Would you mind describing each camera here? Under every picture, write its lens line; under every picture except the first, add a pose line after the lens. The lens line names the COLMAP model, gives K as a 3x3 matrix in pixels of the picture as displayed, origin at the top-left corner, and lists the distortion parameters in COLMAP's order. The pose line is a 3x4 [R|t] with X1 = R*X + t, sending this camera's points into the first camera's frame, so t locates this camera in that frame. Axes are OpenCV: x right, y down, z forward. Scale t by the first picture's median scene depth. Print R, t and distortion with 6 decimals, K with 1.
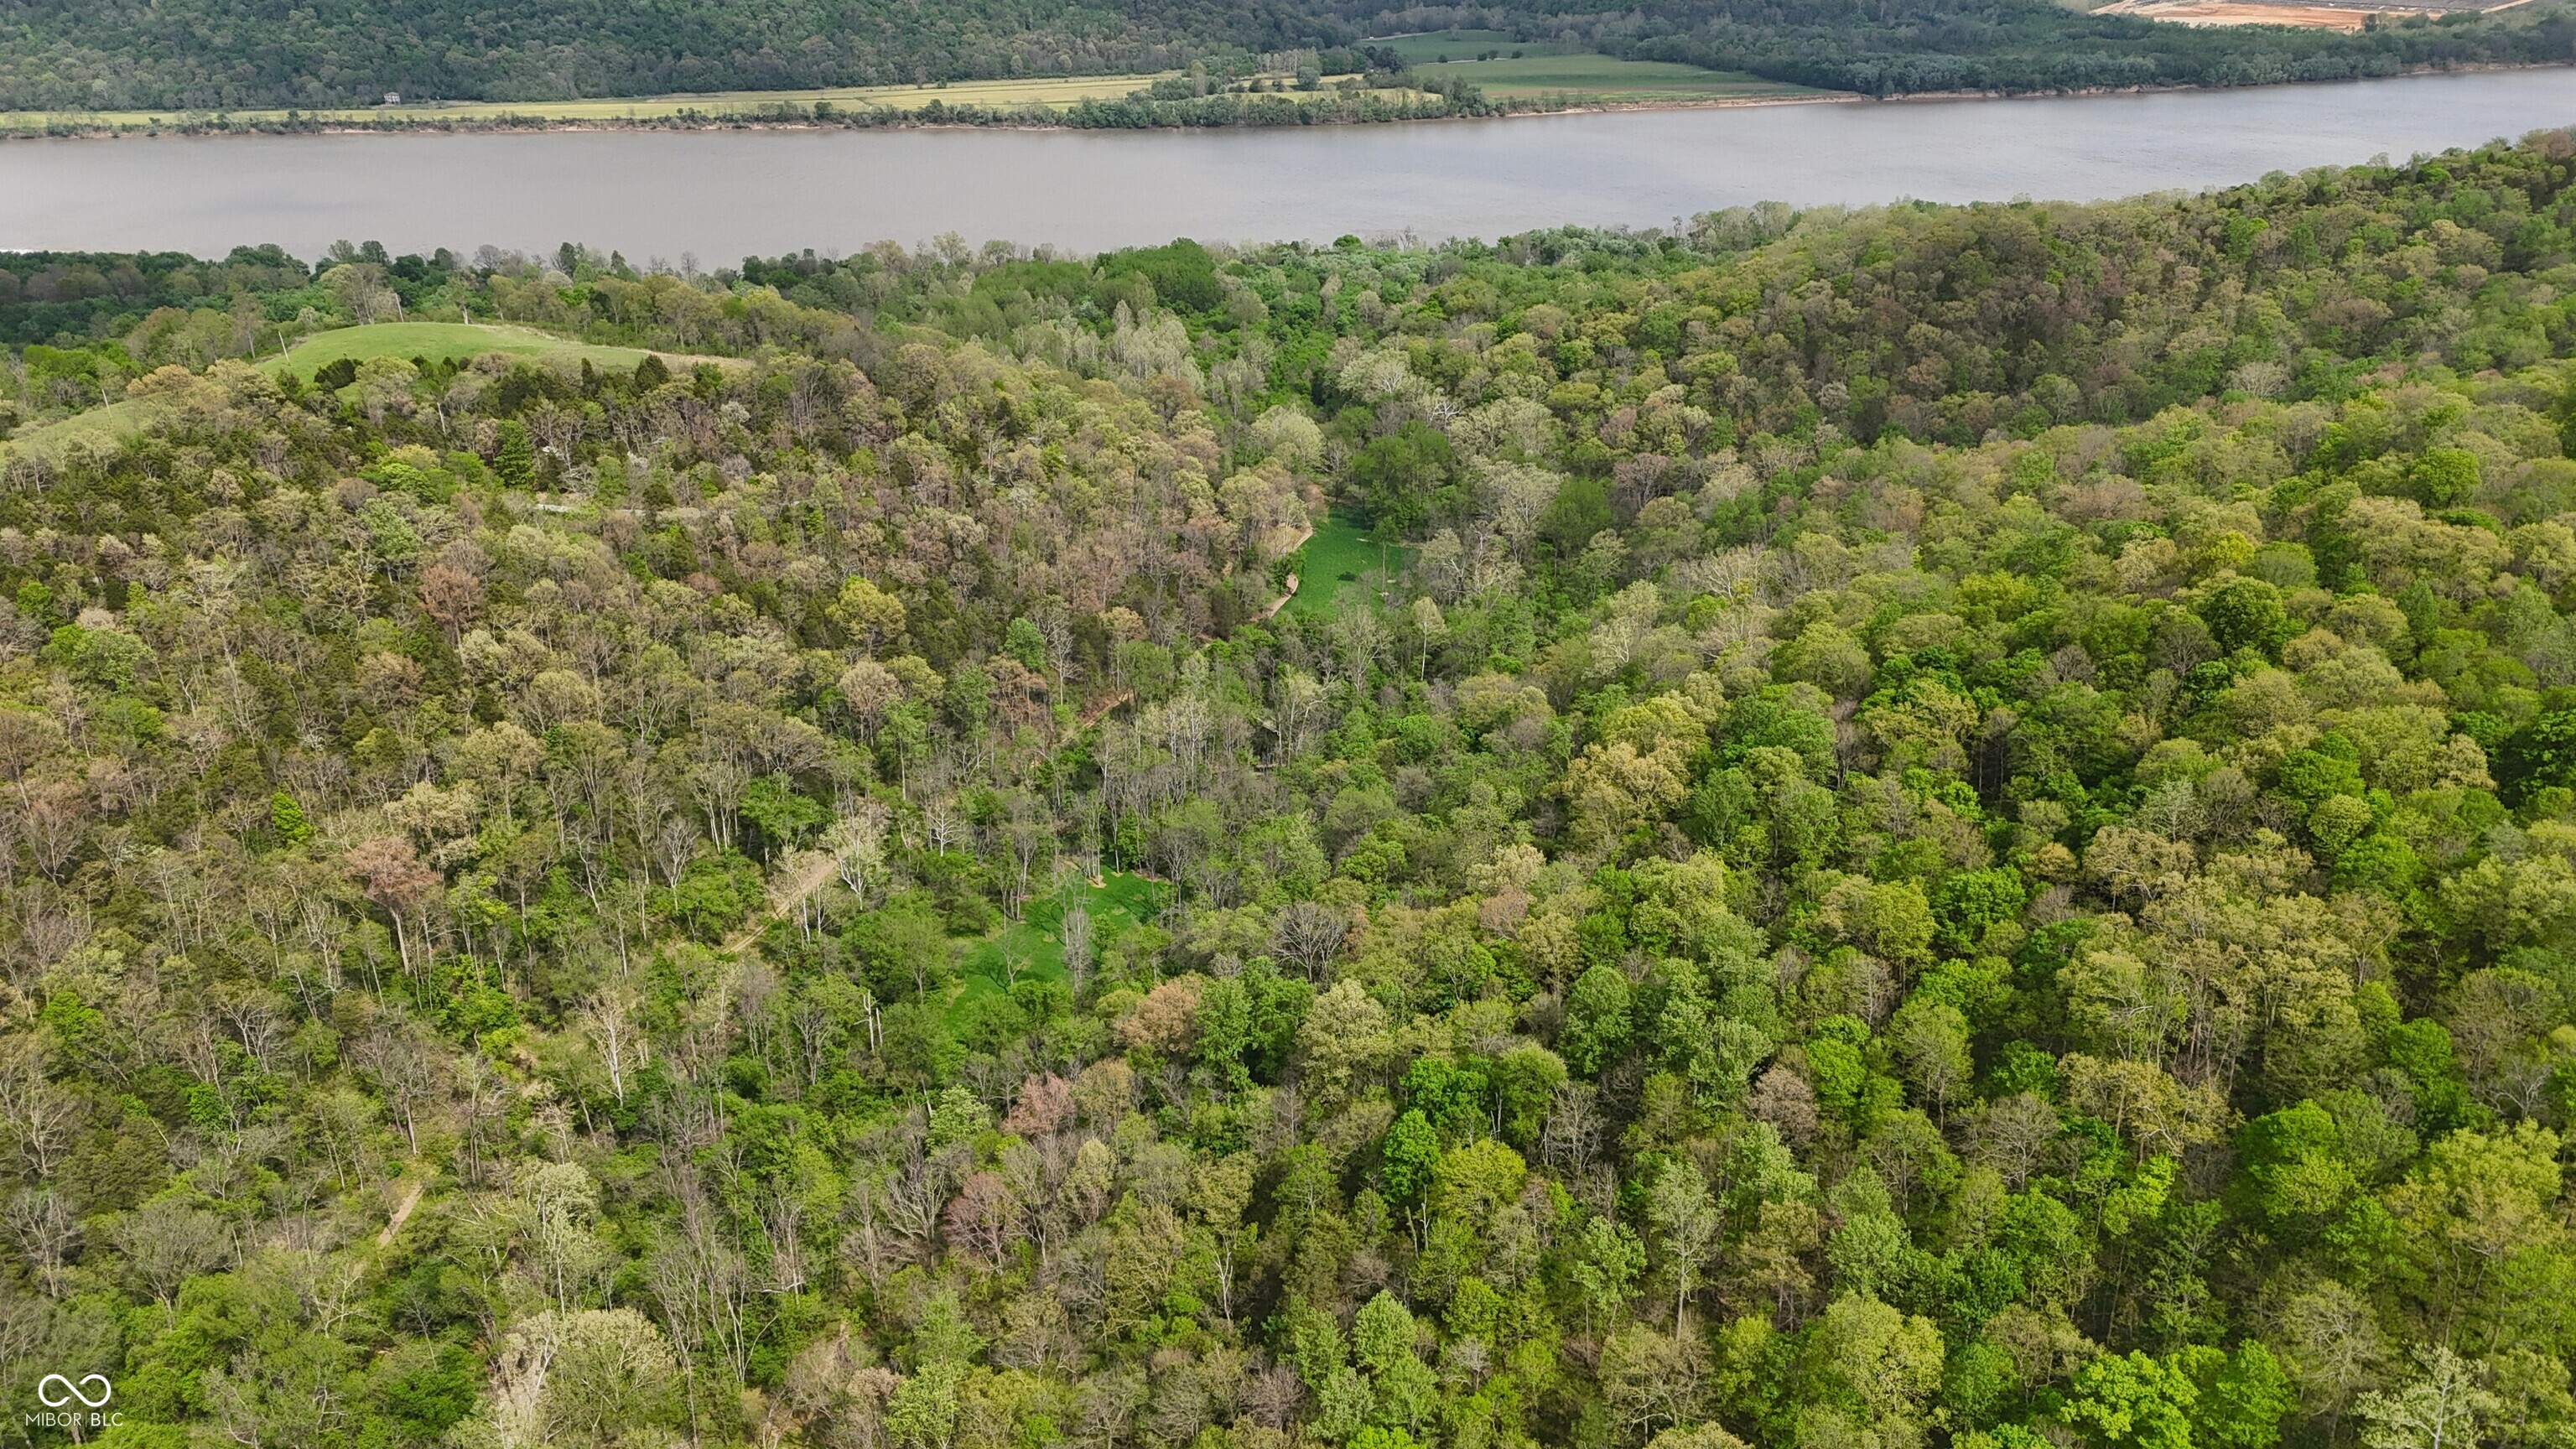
lens RADIAL K [[1691.6, 0, 1288.0], [0, 1691.6, 724.5], [0, 0, 1]] dist [0.038167, -0.002081]
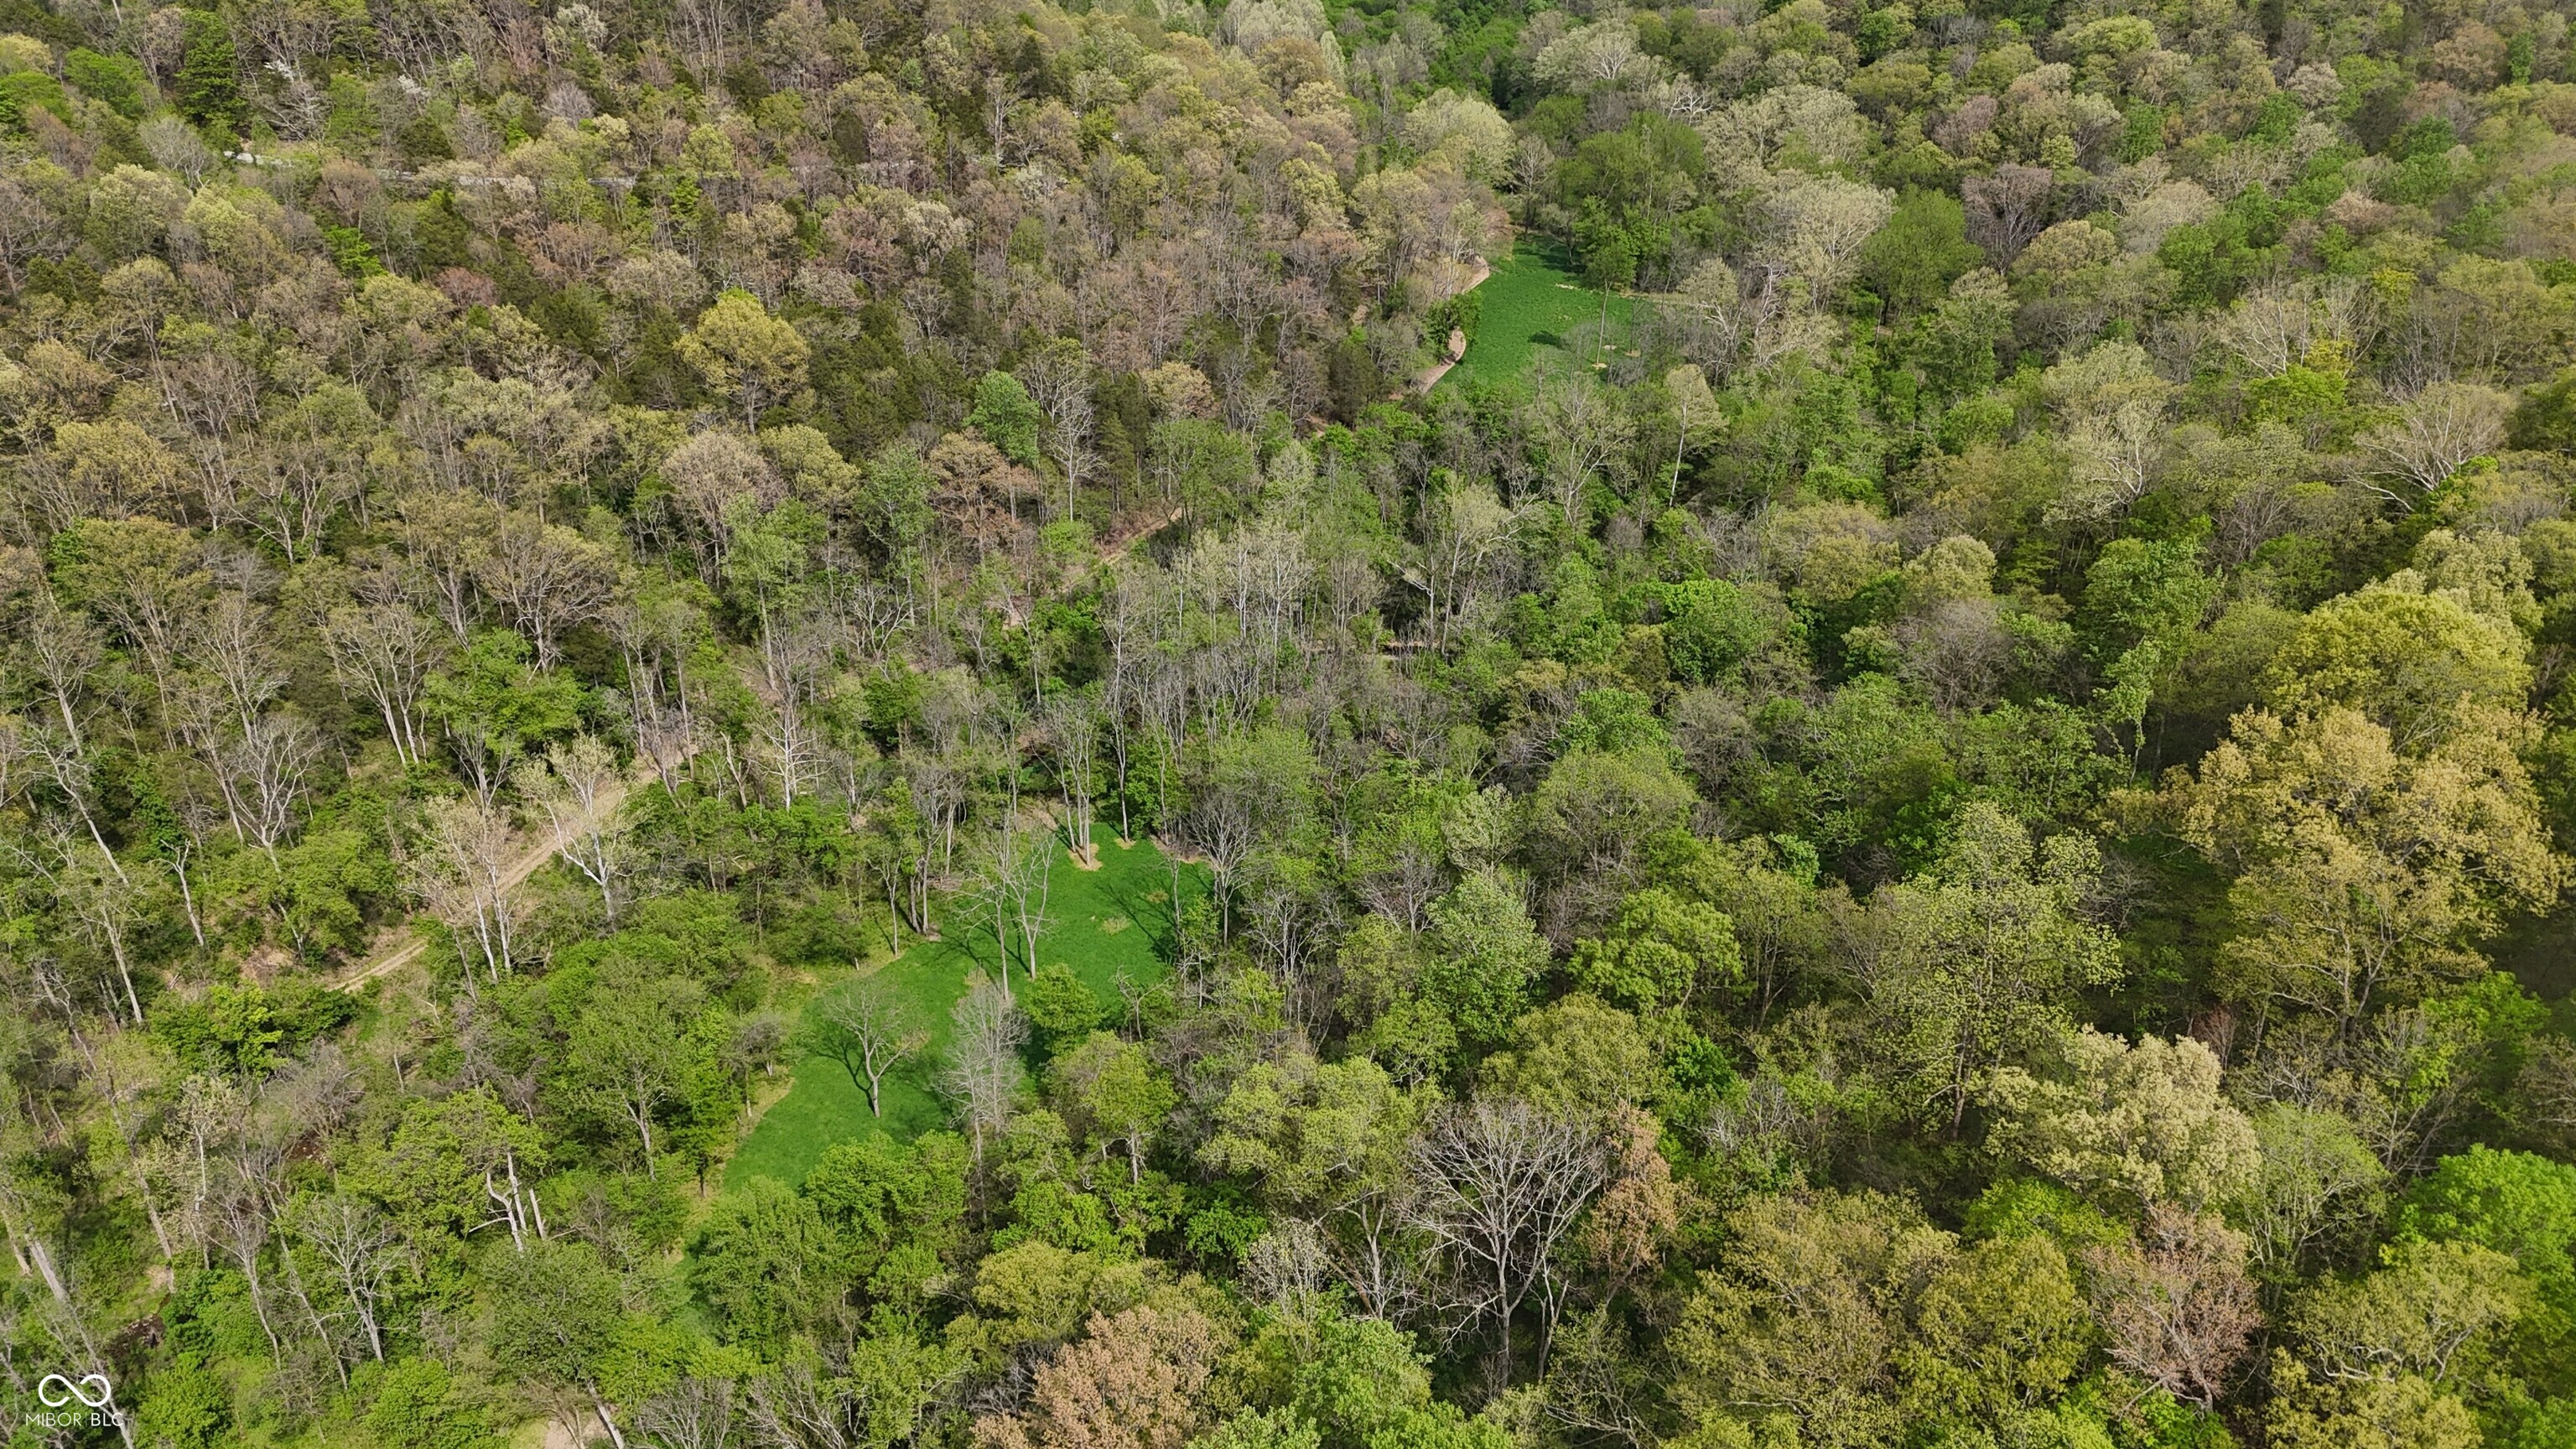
lens RADIAL K [[1691.6, 0, 1288.0], [0, 1691.6, 724.5], [0, 0, 1]] dist [0.038167, -0.002081]
pose [[0.995898, 0.054430, -0.072277, -0.008555], [-0.045725, 0.992071, 0.117065, -0.013475], [0.078075, -0.113280, 0.990491, 0.381254]]
